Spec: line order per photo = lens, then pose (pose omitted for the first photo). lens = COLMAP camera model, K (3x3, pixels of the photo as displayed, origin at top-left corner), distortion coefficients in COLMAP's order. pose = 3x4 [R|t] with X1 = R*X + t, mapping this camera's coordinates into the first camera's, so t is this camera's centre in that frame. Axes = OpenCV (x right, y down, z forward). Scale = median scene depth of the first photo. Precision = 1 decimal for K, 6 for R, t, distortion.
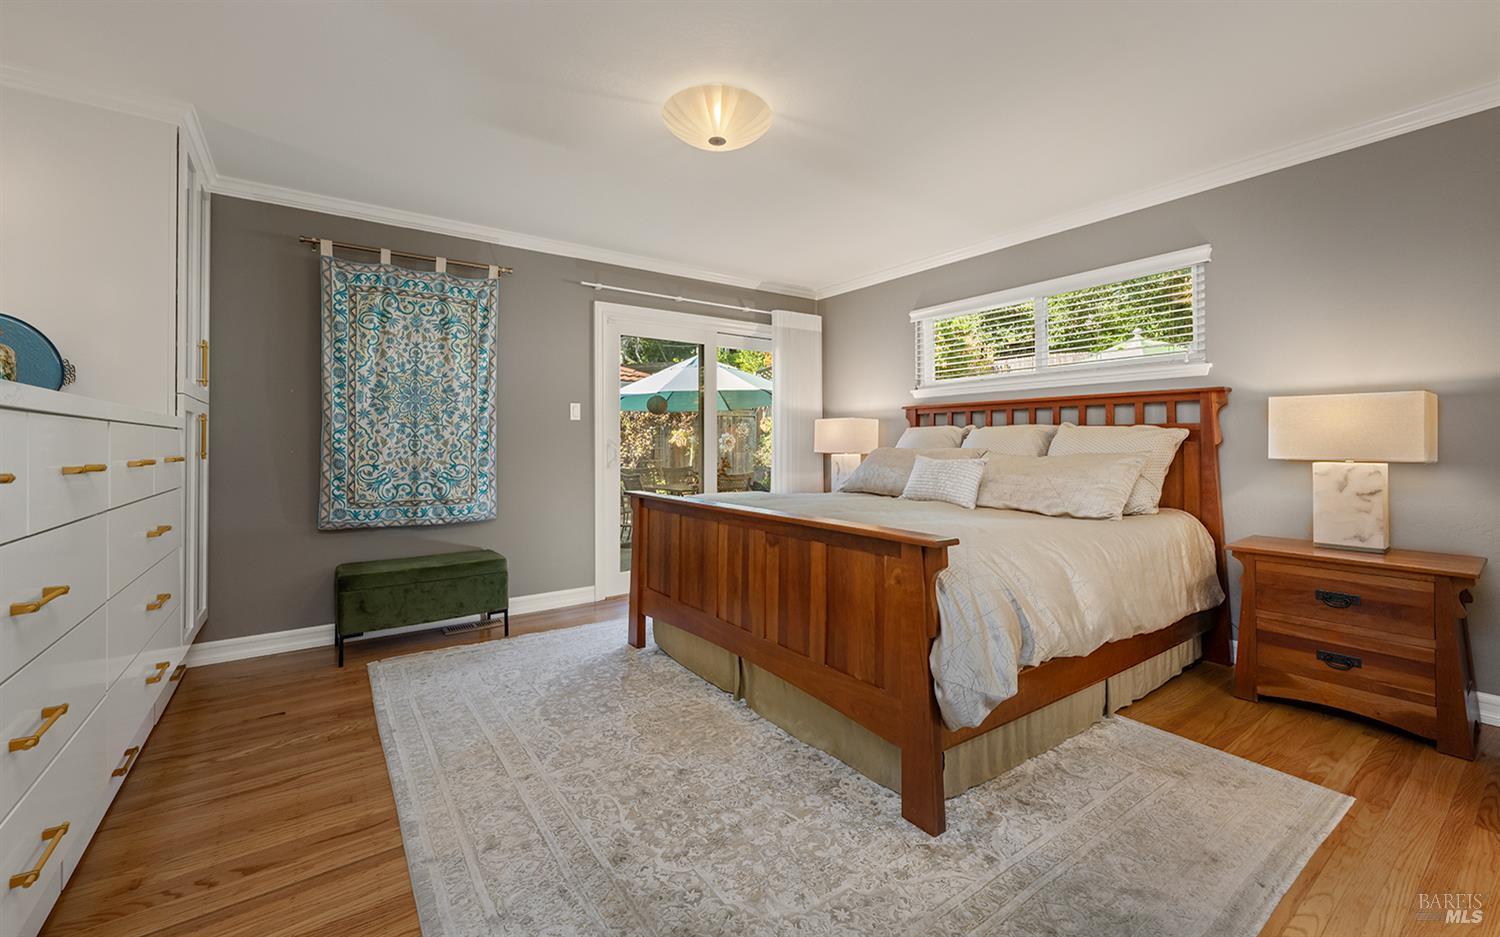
lens RADIAL K [[614.5, 0, 753.3], [0, 614.5, 435.3], [0, 0, 1]] dist [-0.001294, 0.000322]
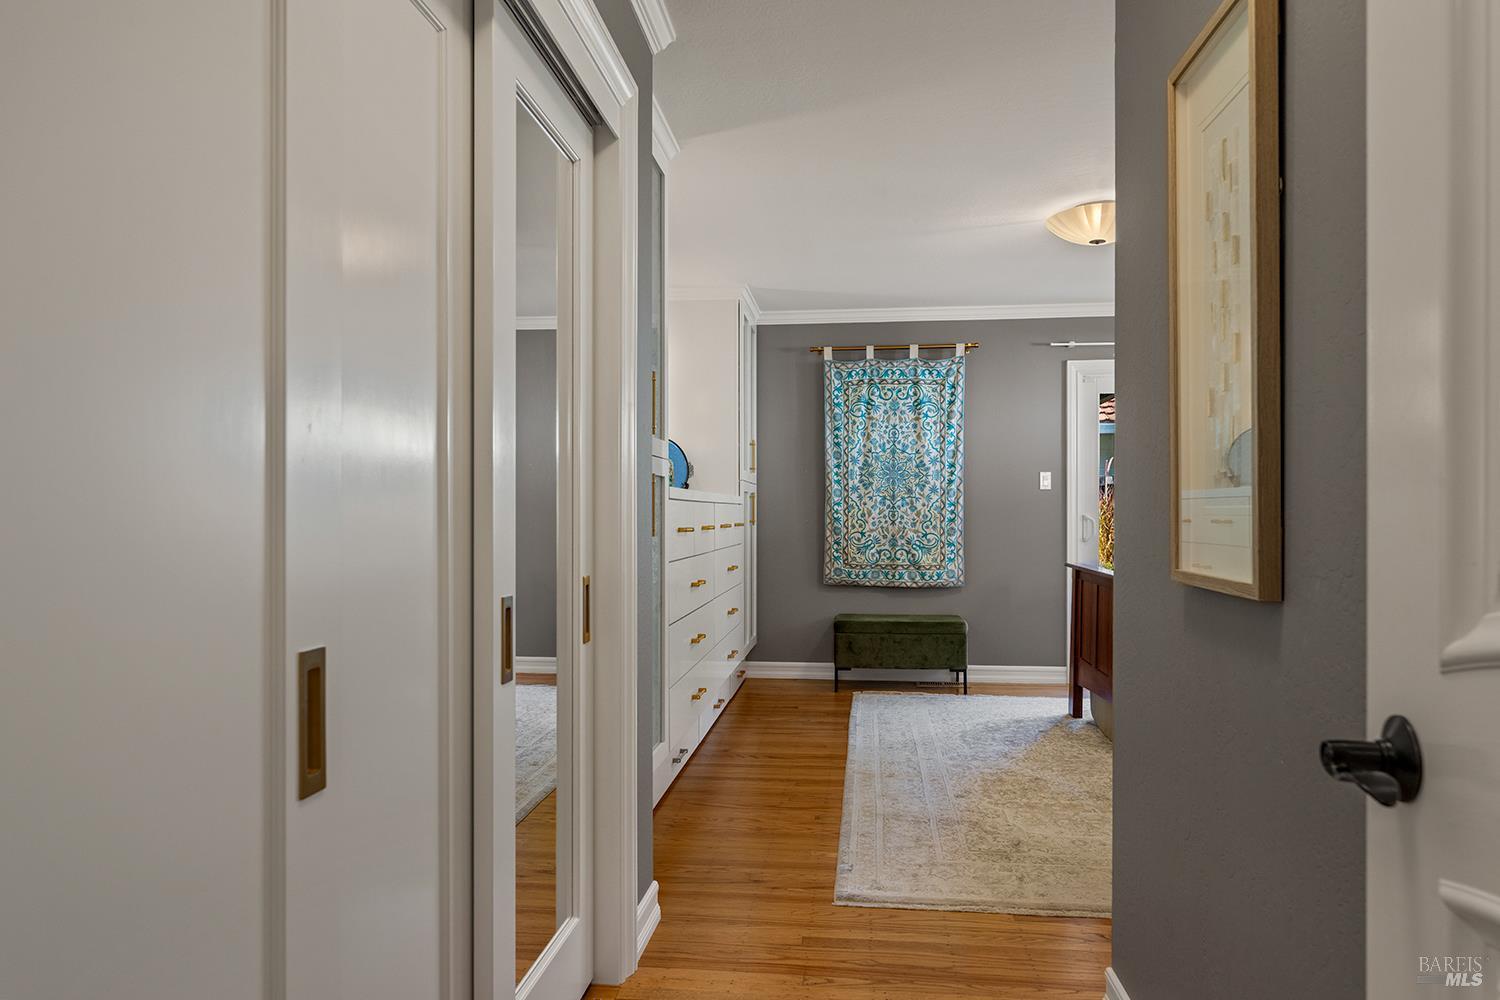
lens RADIAL K [[913.5, 0, 749.9], [0, 913.5, 504.0], [0, 0, 1]] dist [0.000138, 0.000029]
pose [[0.738999, -0.003070, -0.673700, 0.390364], [0.006265, 0.999978, 0.002316, -0.010856], [0.673678, -0.005932, 0.739002, -0.423429]]
